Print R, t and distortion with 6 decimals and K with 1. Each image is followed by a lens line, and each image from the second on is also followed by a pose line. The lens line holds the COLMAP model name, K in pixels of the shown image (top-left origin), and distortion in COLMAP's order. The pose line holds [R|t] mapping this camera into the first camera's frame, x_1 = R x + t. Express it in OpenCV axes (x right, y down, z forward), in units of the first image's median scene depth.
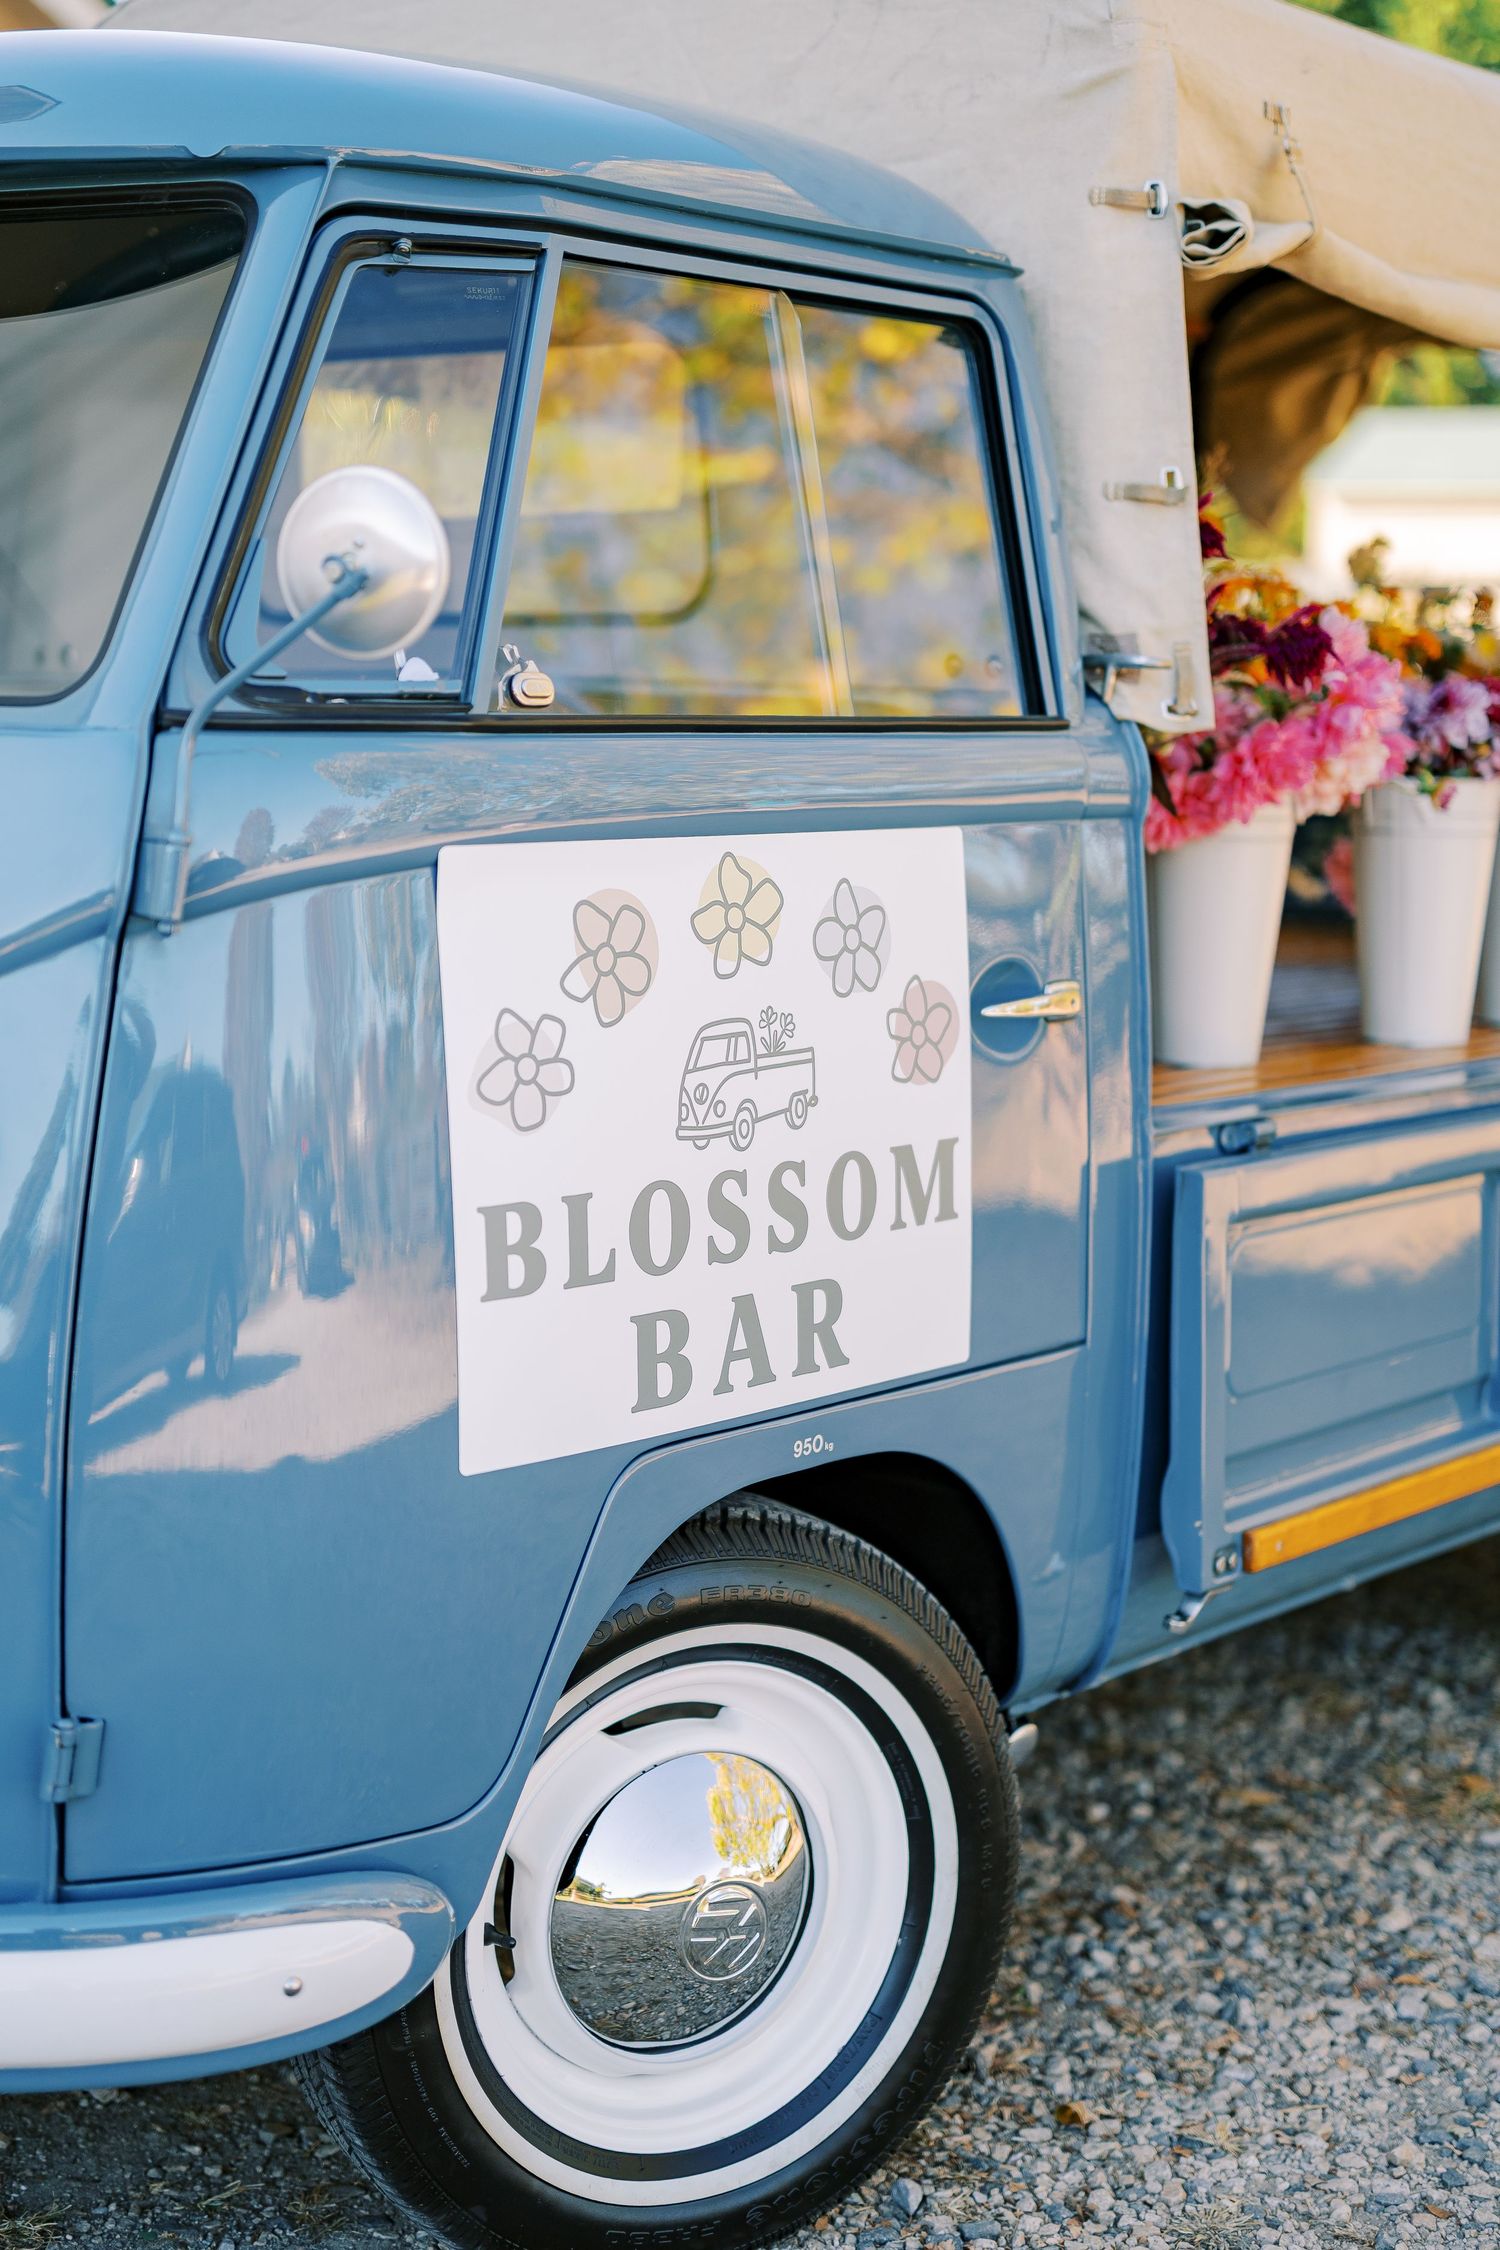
lens RADIAL K [[3347.3, 0, 750.0], [0, 3347.3, 1125.0], [0, 0, 1]] dist [0.016256, 0.078924]
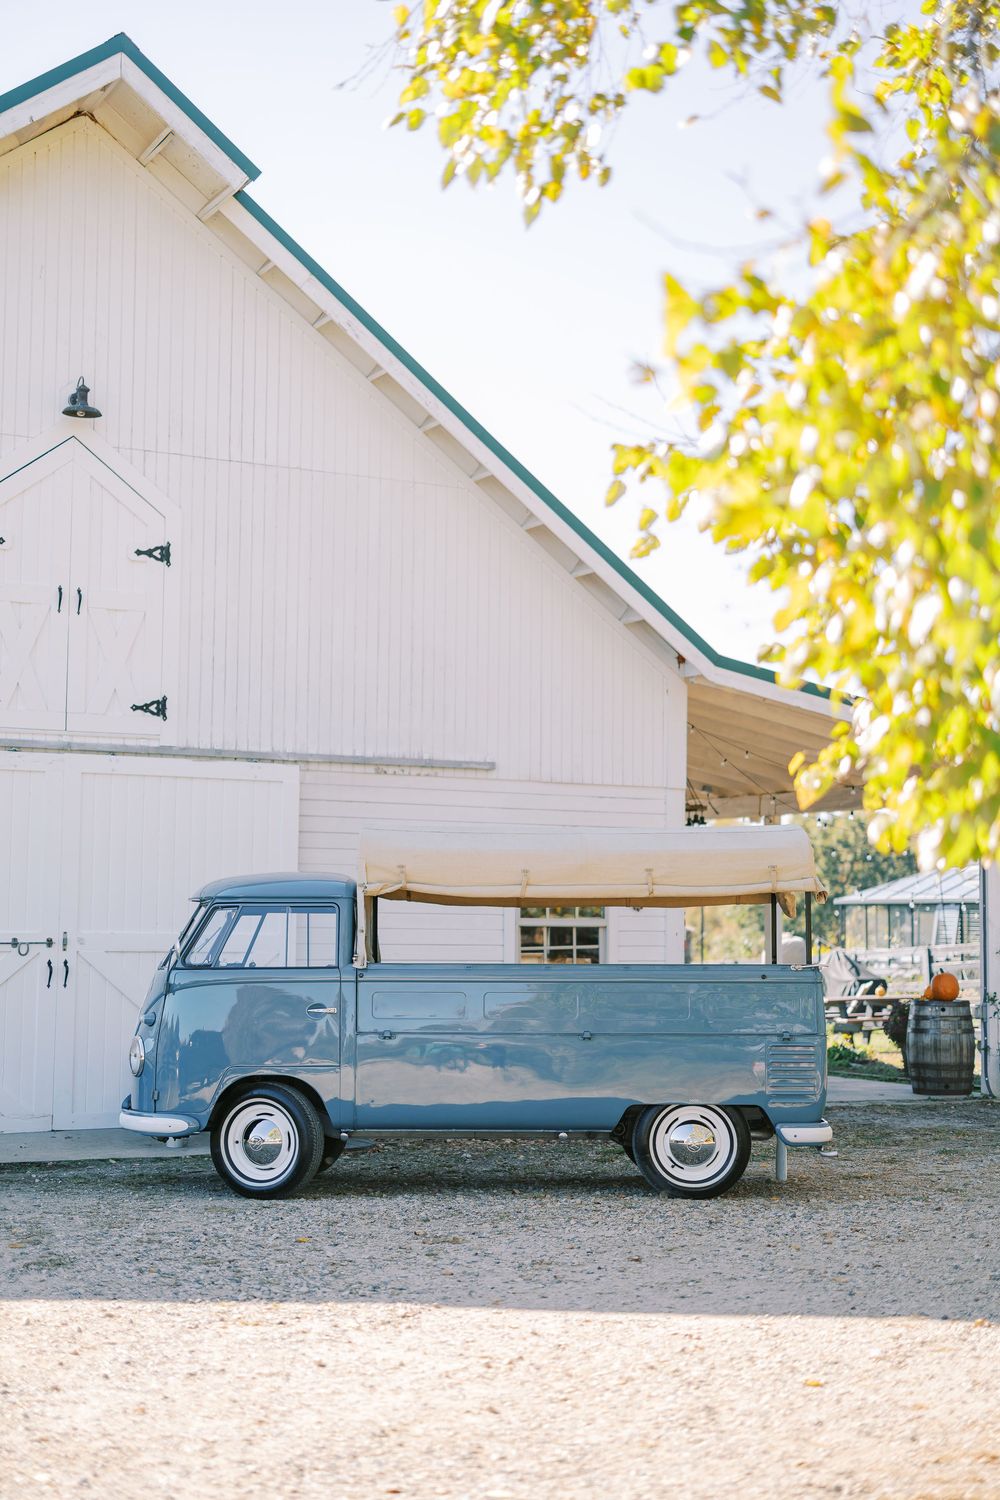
lens RADIAL K [[2211.0, 0, 500.0], [0, 2211.0, 750.0], [0, 0, 1]] dist [0.023619, 0.079233]
pose [[0.632295, -0.094989, -0.768883, 3.078646], [-0.085762, 0.977773, -0.191322, 0.220481], [0.769967, 0.186912, 0.610094, -1.223403]]
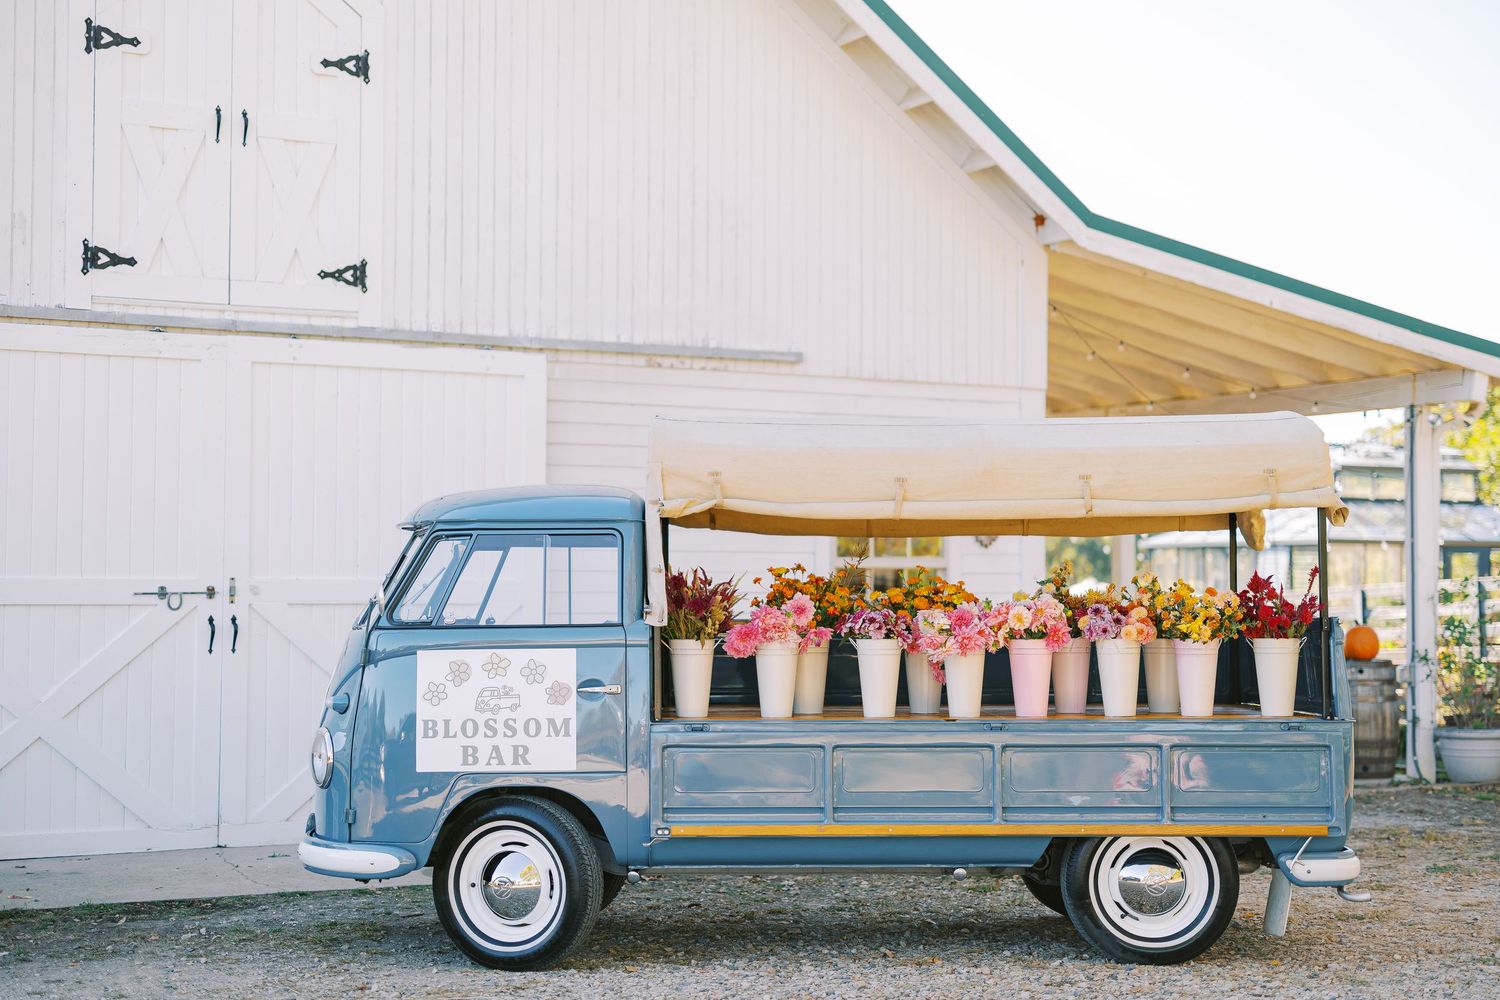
lens RADIAL K [[2266.1, 0, 750.0], [0, 2266.1, 500.0], [0, 0, 1]] dist [0.020552, 0.007999]
pose [[0.640348, -0.063908, -0.765422, 2.079201], [-0.078539, 0.985861, -0.148019, 0.118896], [0.764059, 0.154899, 0.626275, -0.612183]]
